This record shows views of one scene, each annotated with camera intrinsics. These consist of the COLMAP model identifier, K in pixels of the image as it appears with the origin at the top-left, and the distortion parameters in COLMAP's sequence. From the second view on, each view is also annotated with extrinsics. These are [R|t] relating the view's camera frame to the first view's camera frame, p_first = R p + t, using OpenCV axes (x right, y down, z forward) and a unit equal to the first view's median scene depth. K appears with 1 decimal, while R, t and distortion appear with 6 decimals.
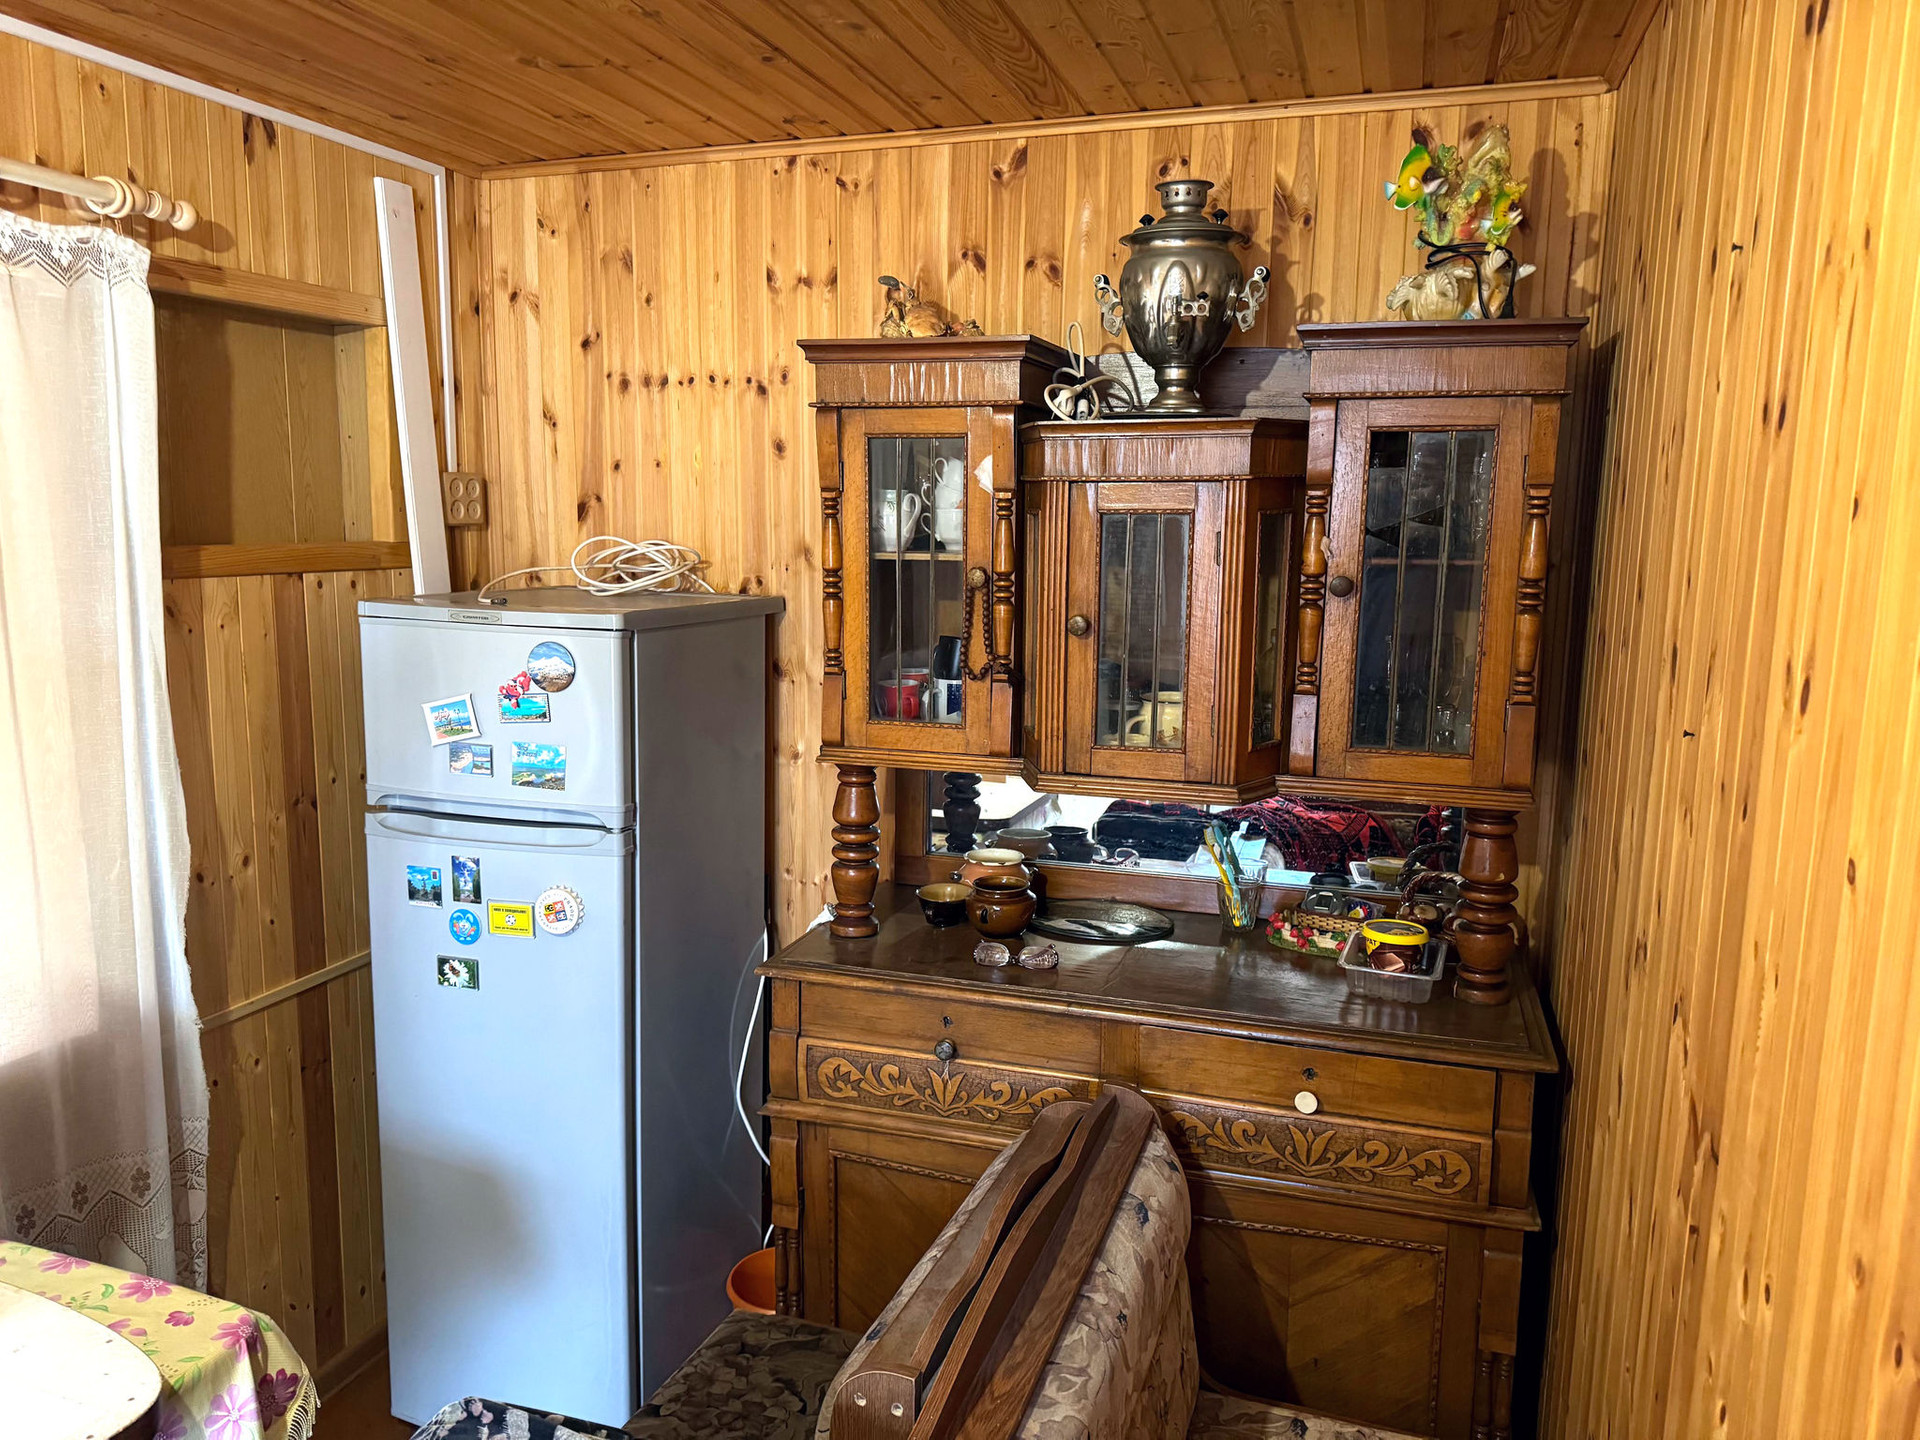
lens RADIAL K [[1368.6, 0, 958.1], [0, 1368.6, 729.6], [0, 0, 1]] dist [0.023919, -0.001254]
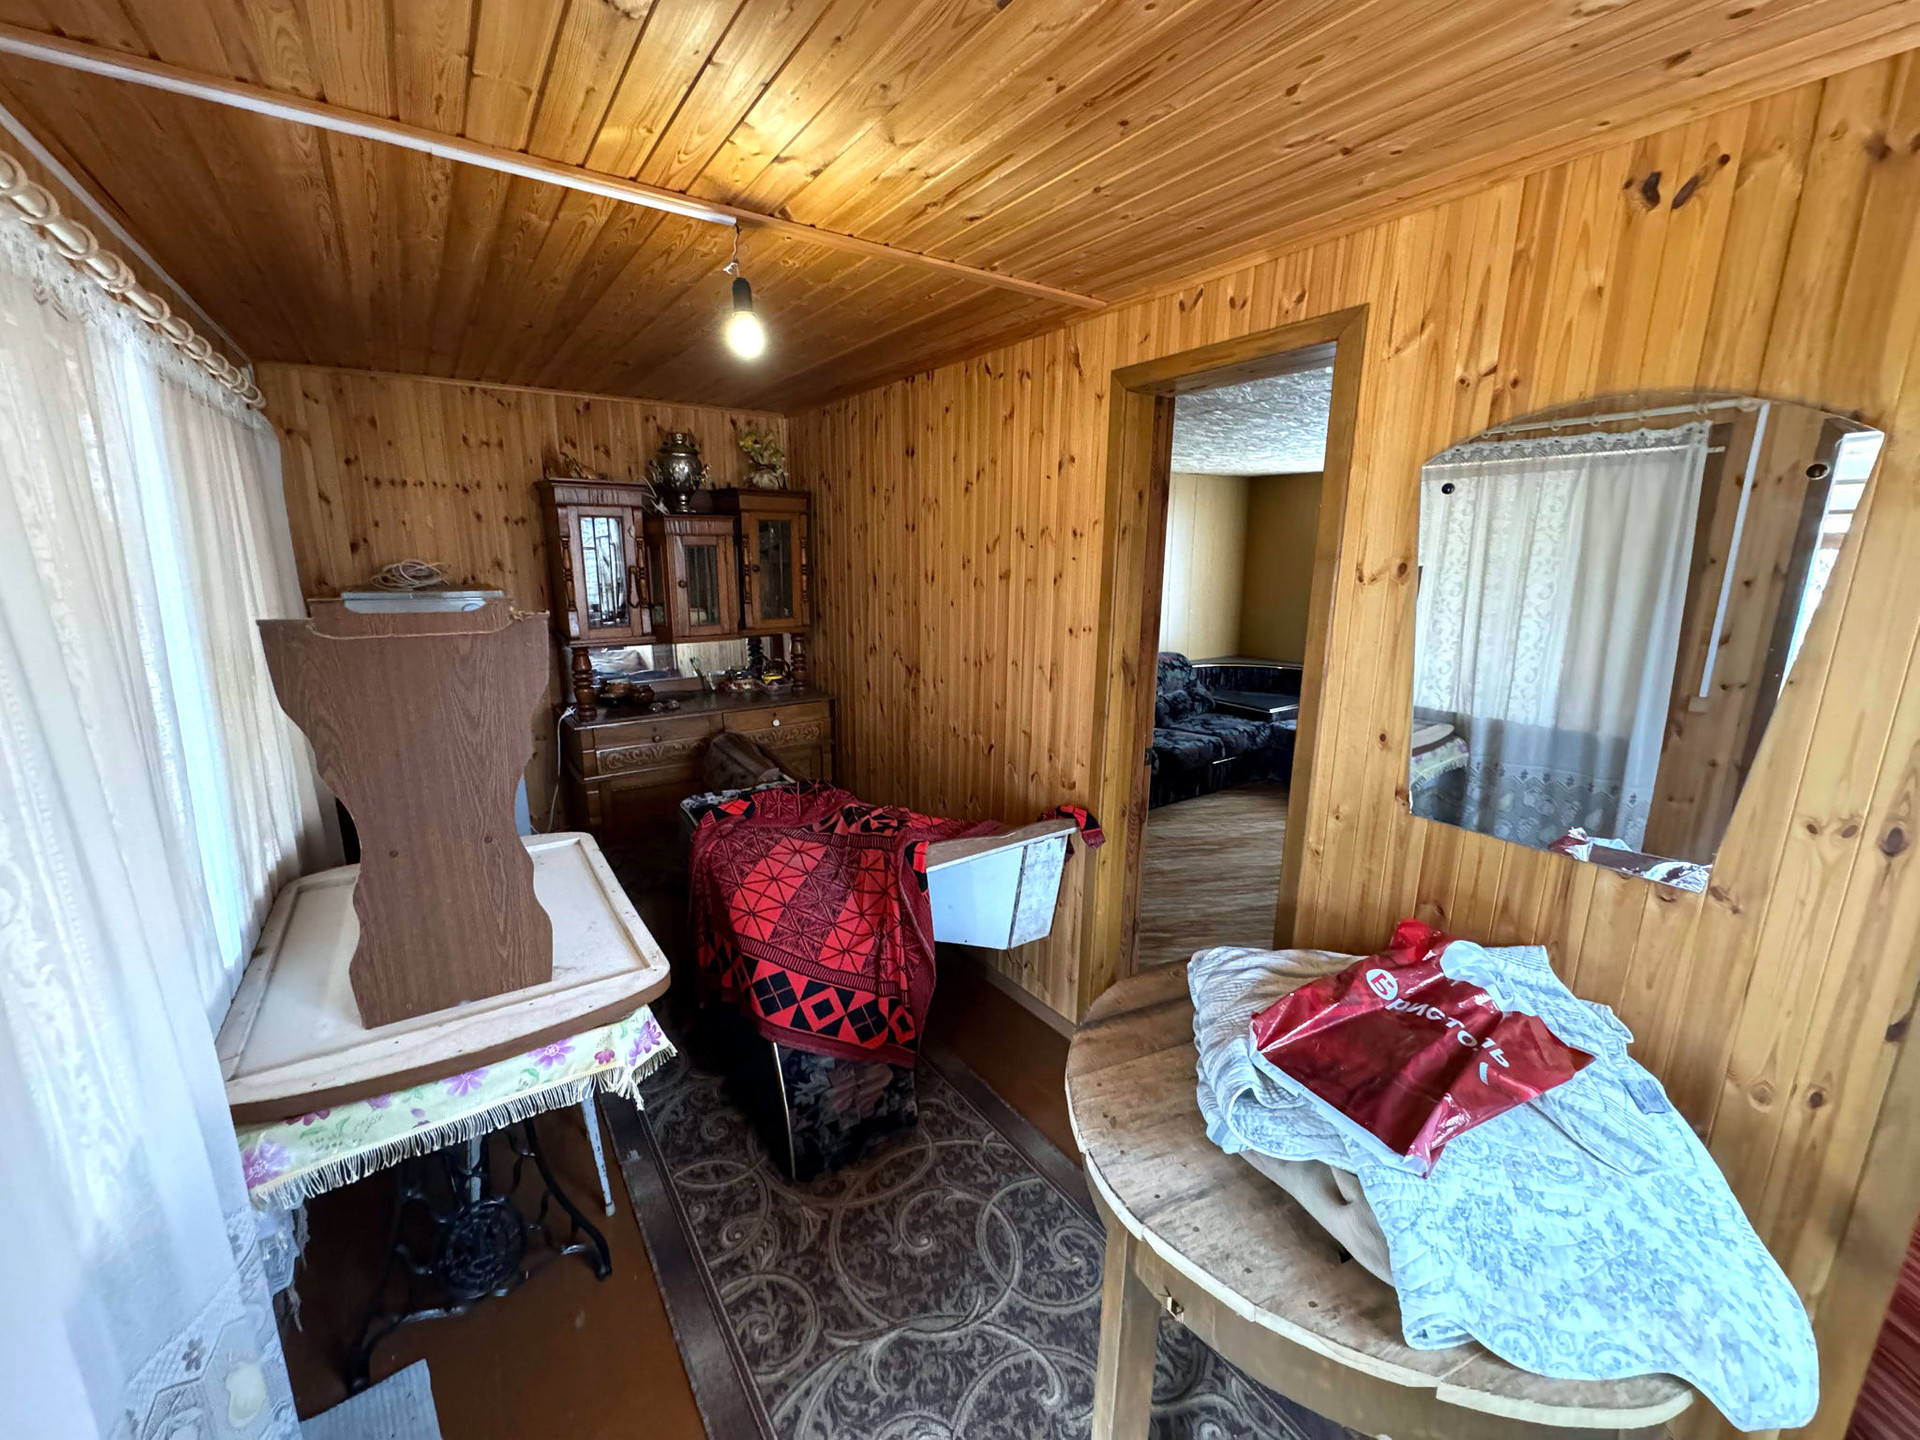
lens RADIAL K [[772.8, 0, 957.3], [0, 772.8, 715.1], [0, 0, 1]] dist [-0.003227, 0.000371]
pose [[0.600149, -0.178327, 0.779757, -0.733768], [0.124705, 0.983772, 0.129004, 0.048210], [-0.790108, 0.019818, 0.612648, -0.394857]]
